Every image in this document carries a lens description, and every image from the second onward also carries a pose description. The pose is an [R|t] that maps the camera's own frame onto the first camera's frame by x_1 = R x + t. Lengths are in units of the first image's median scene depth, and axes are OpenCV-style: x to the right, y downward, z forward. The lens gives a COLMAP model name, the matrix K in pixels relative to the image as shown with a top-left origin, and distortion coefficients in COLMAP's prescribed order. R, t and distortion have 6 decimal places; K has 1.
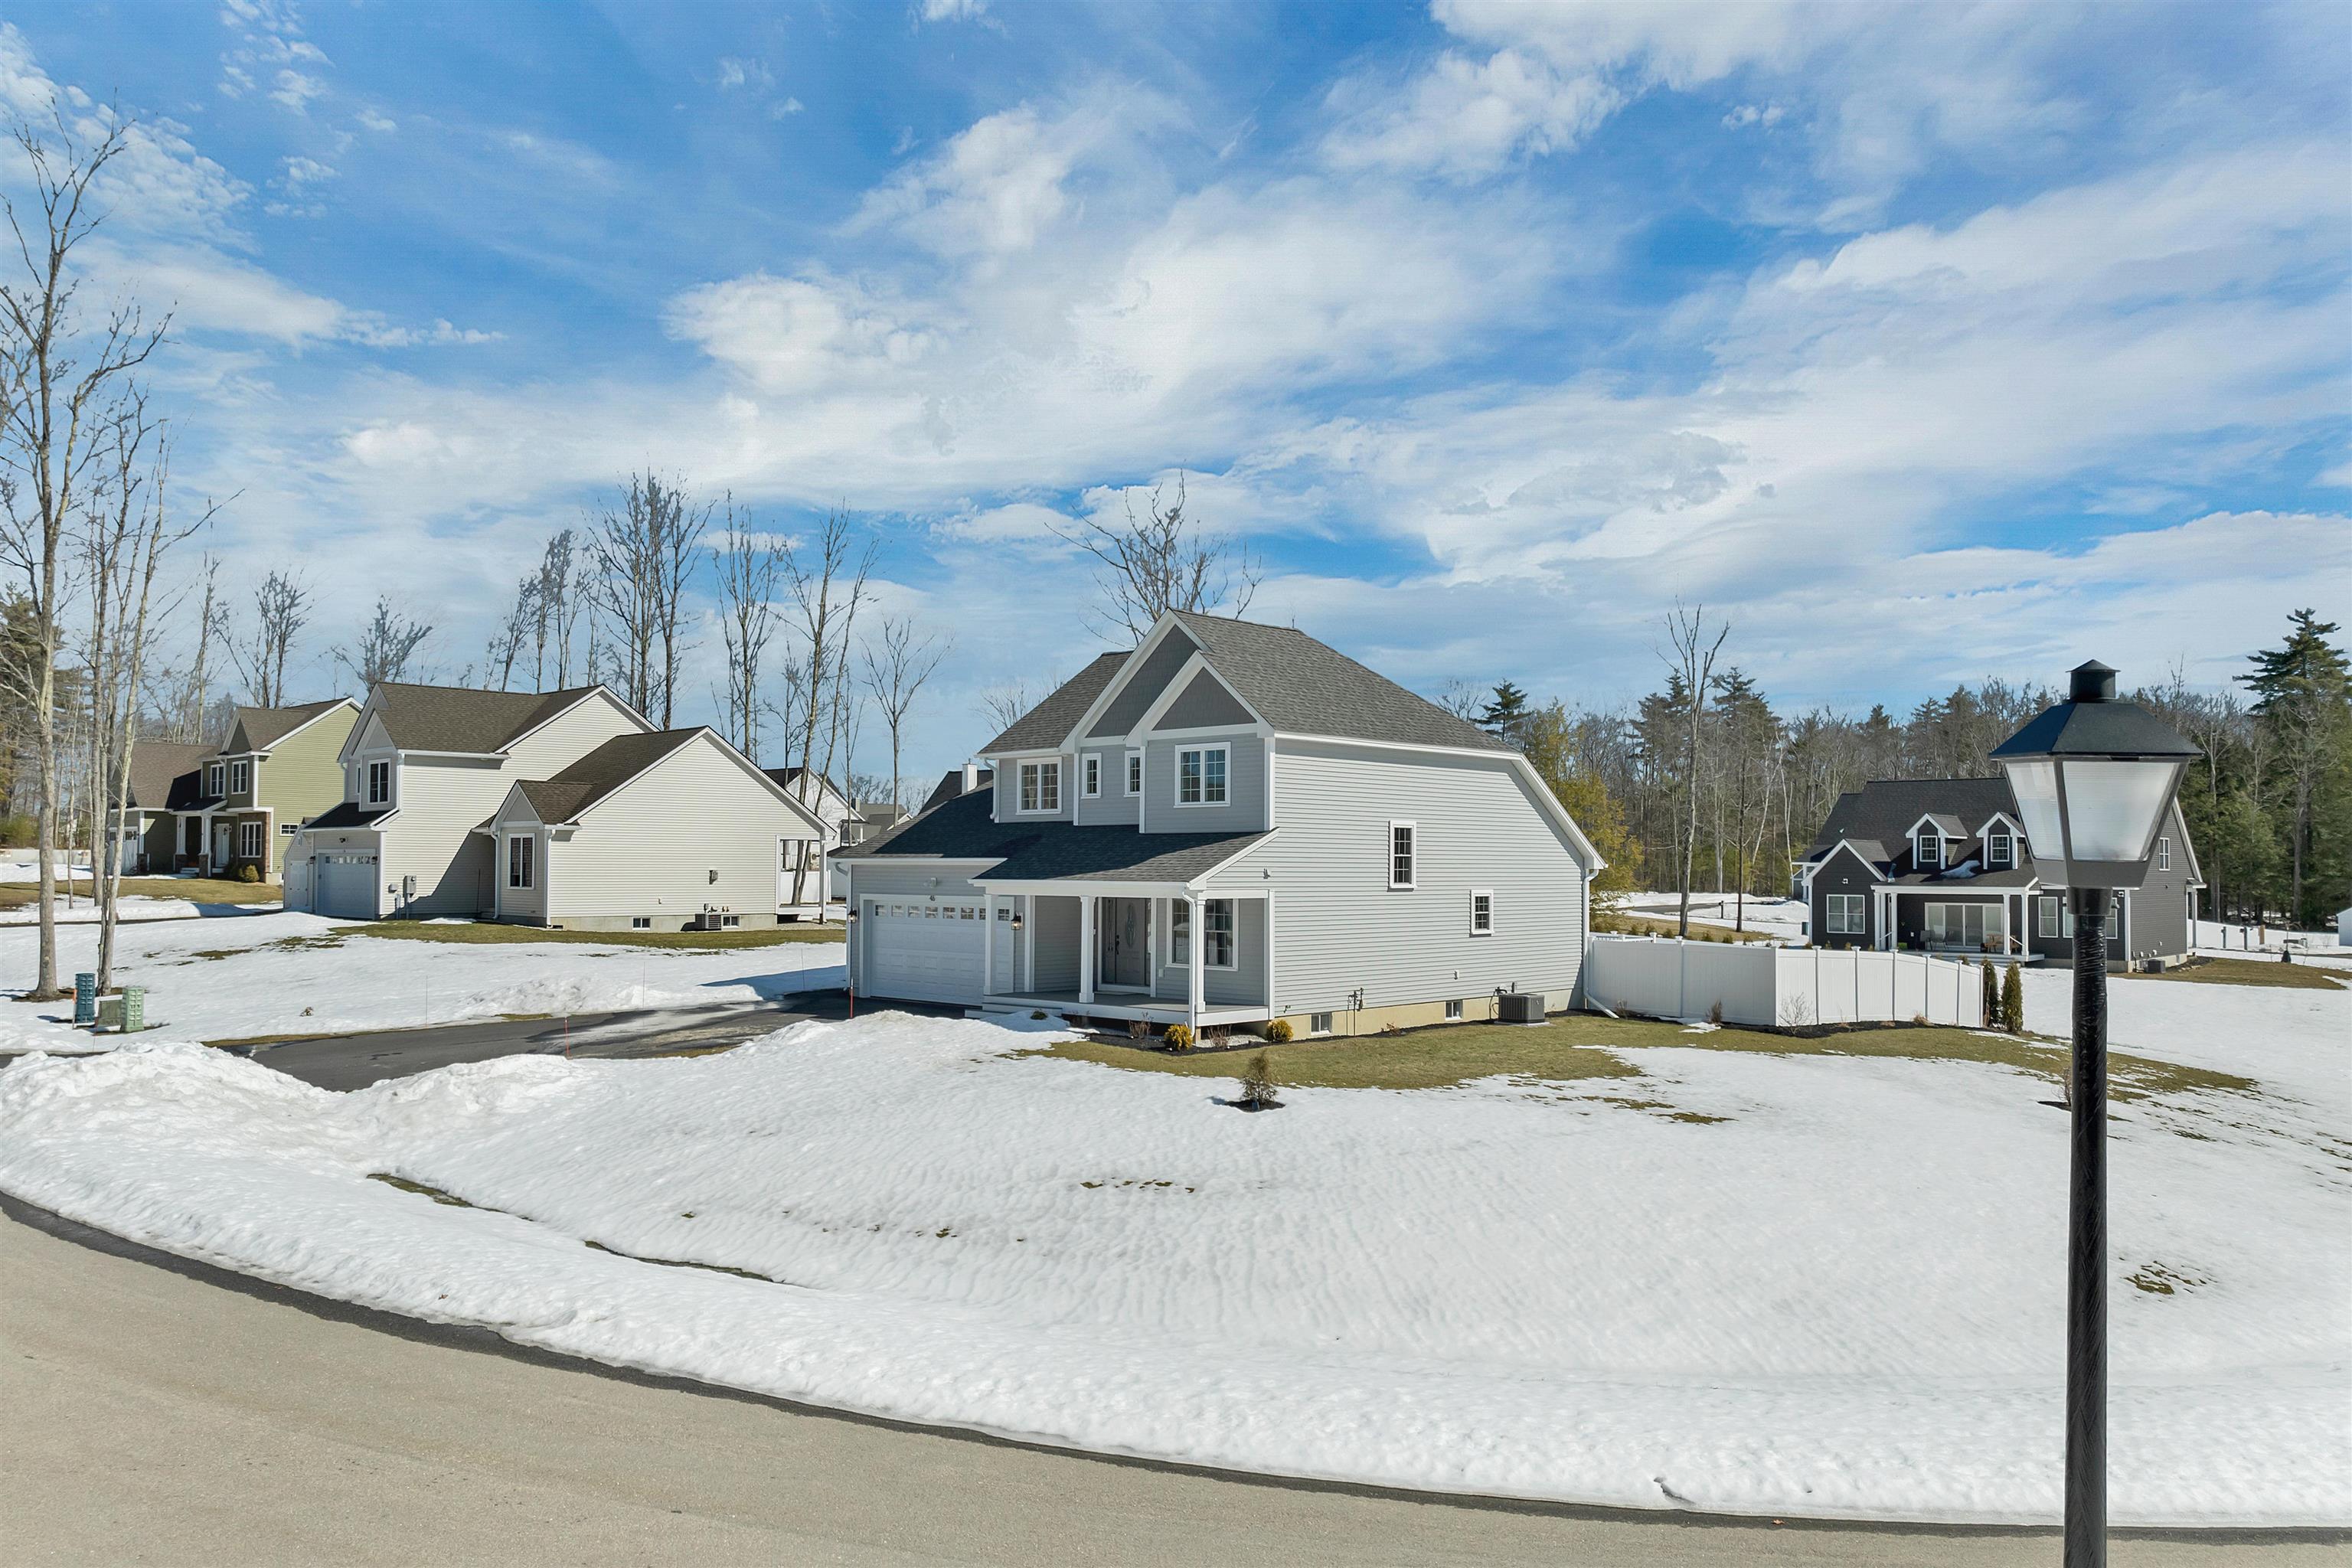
lens RADIAL K [[1677.5, 0, 1181.3], [0, 1677.5, 831.1], [0, 0, 1]] dist [-0.035365, 0.004723]
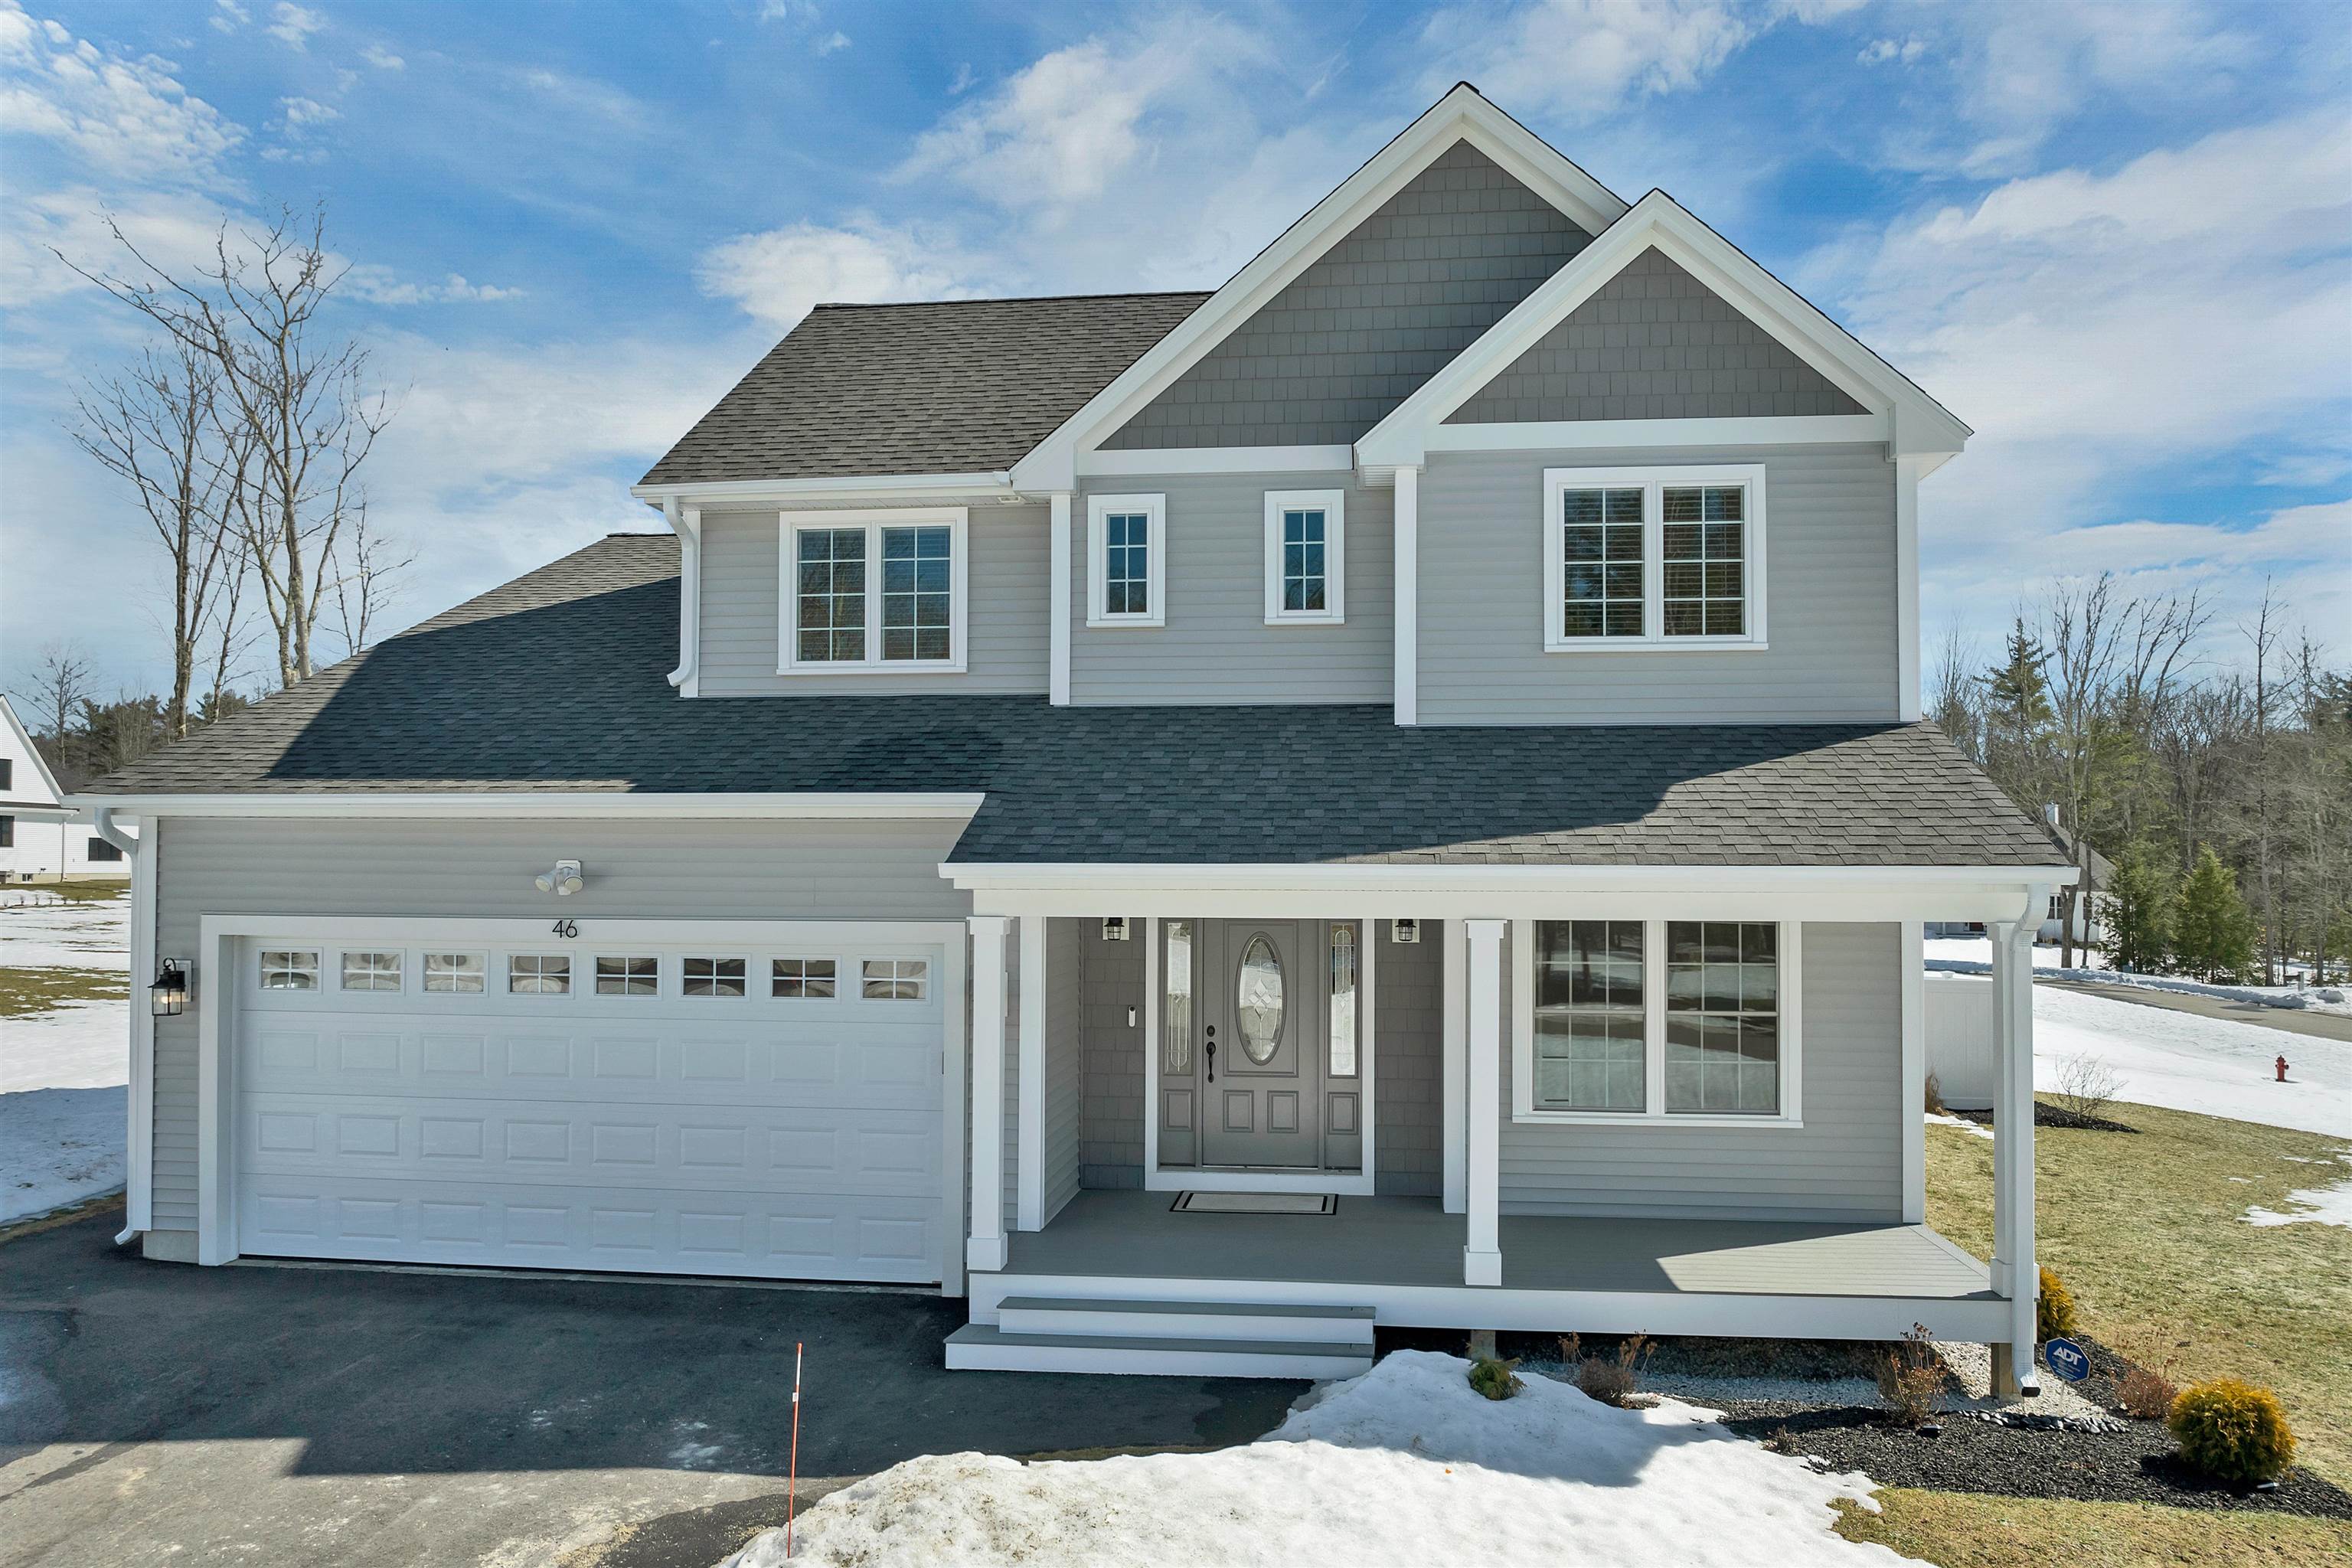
lens RADIAL K [[1690.7, 0, 1188.3], [0, 1690.7, 831.7], [0, 0, 1]] dist [-0.028532, -0.006839]
pose [[0.804718, 0.011999, 0.593535, -0.247042], [-0.013294, 0.999909, -0.002190, 0.022661], [-0.593508, -0.006129, 0.804805, 0.718225]]
